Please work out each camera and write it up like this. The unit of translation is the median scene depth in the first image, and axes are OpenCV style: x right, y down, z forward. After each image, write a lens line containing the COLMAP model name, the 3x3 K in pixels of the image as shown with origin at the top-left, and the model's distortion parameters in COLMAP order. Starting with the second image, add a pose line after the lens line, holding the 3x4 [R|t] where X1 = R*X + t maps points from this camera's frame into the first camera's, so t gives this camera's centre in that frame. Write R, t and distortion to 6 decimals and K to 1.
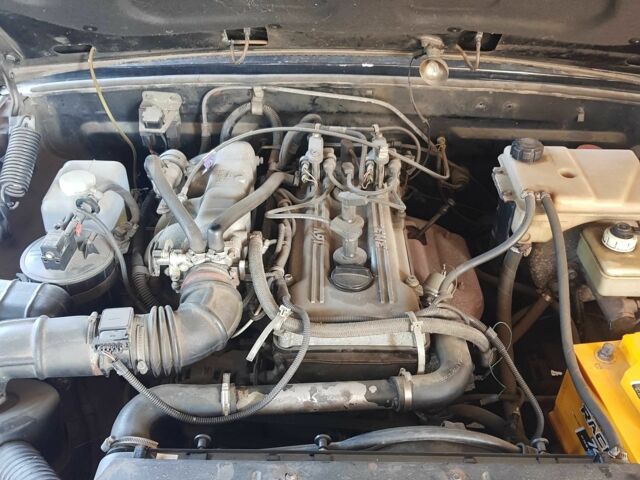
lens RADIAL K [[665.9, 0, 320.0], [0, 665.9, 240.0], [0, 0, 1]] dist [0.103349, -0.210103]
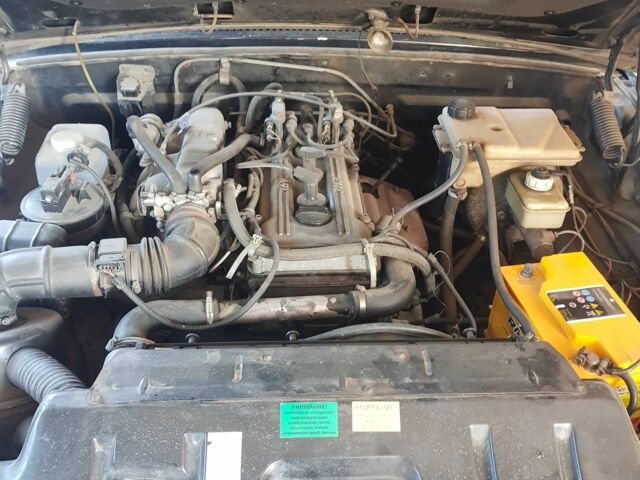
lens RADIAL K [[665.9, 0, 320.0], [0, 665.9, 240.0], [0, 0, 1]] dist [0.103349, -0.210103]
pose [[0.997944, -0.024714, 0.059135, -0.009472], [0.024771, 0.999693, -0.000237, 0.089157], [-0.059111, 0.001702, 0.998250, -0.143399]]
